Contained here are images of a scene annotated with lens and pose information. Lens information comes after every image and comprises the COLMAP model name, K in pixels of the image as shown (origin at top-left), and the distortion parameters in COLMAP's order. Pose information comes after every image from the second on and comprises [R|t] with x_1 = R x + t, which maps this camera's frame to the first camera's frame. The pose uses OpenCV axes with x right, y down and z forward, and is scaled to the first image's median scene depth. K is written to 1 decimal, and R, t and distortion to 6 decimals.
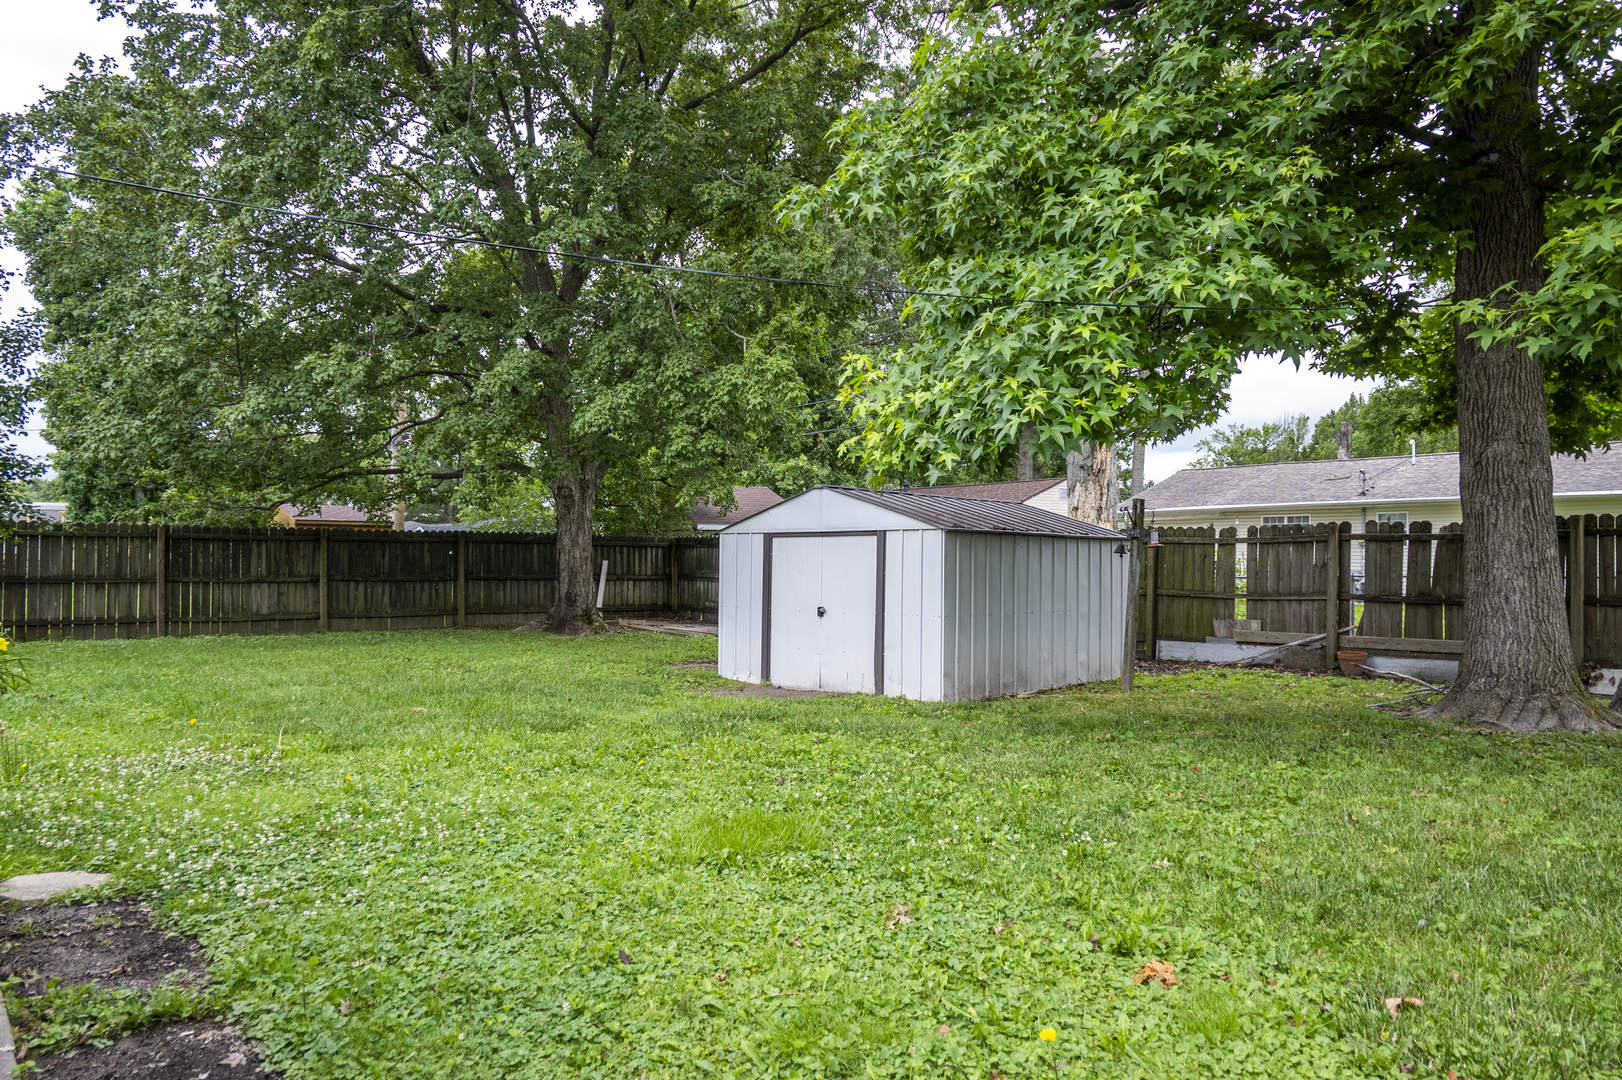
lens RADIAL K [[1115.6, 0, 812.7], [0, 1115.6, 546.1], [0, 0, 1]] dist [-0.003982, -0.002476]
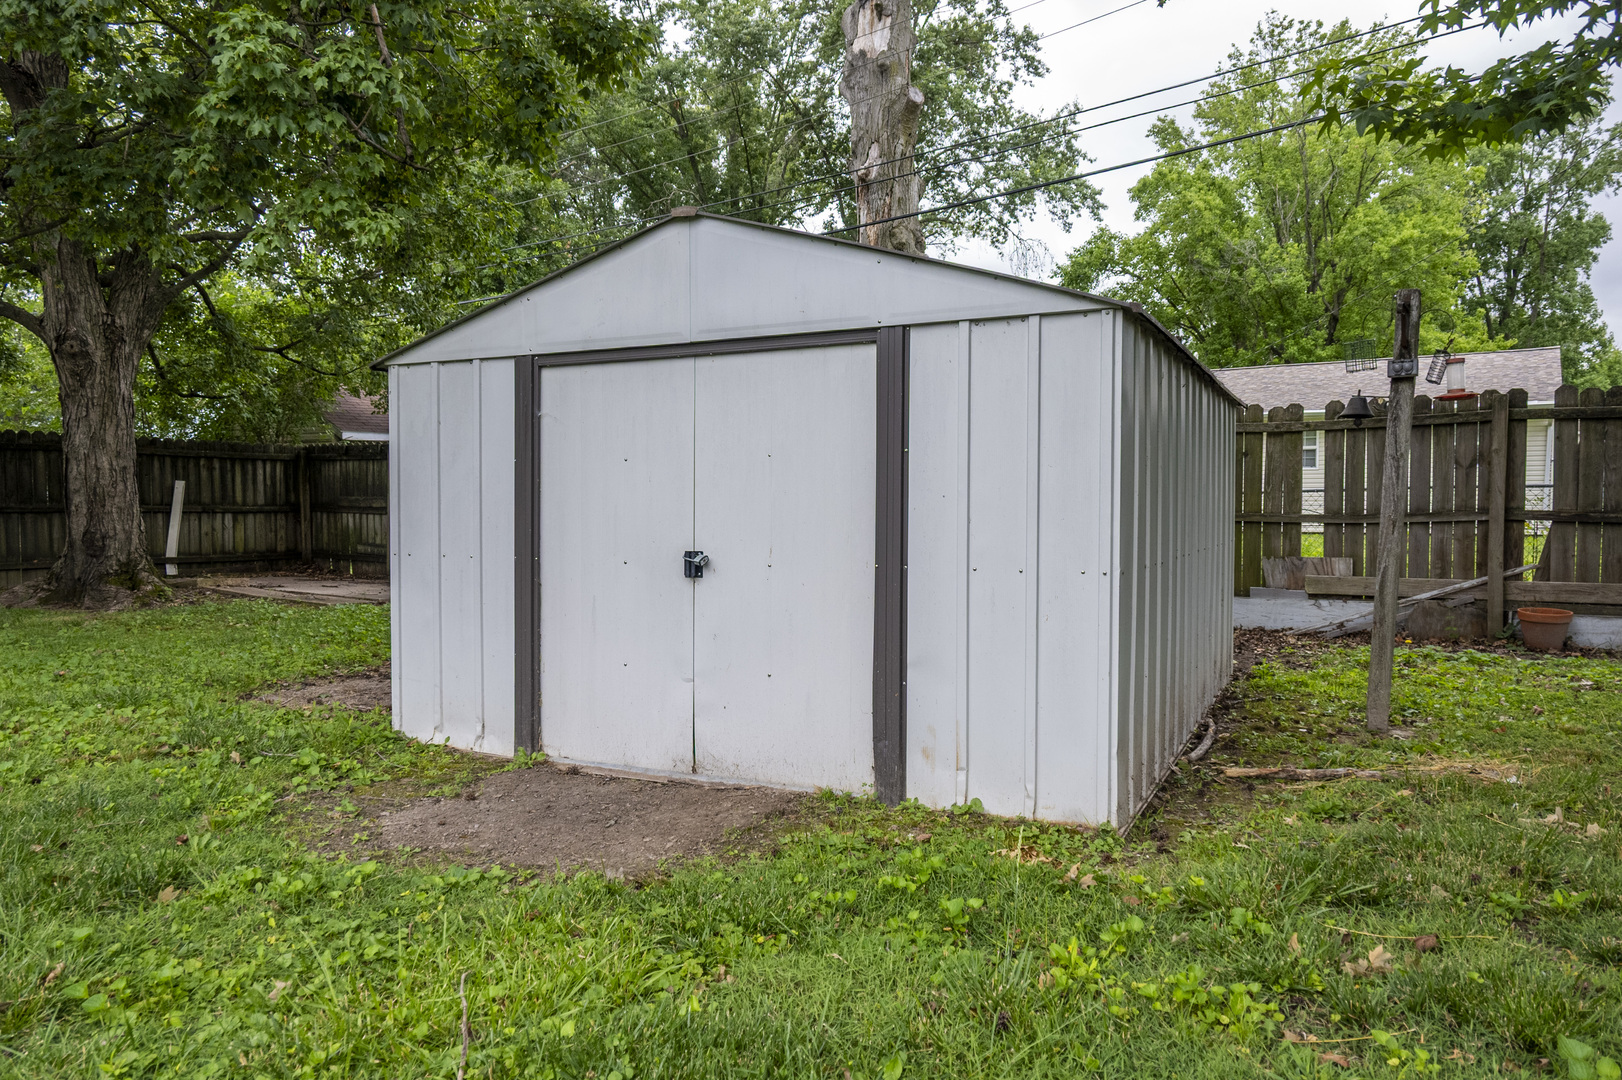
lens RADIAL K [[1115.6, 0, 808.8], [0, 1115.6, 544.7], [0, 0, 1]] dist [-0.003982, -0.002476]
pose [[0.958669, -0.018321, 0.283932, -0.050184], [0.003124, 0.998542, 0.053886, 0.027469], [-0.284506, -0.050772, 0.957329, 0.536573]]
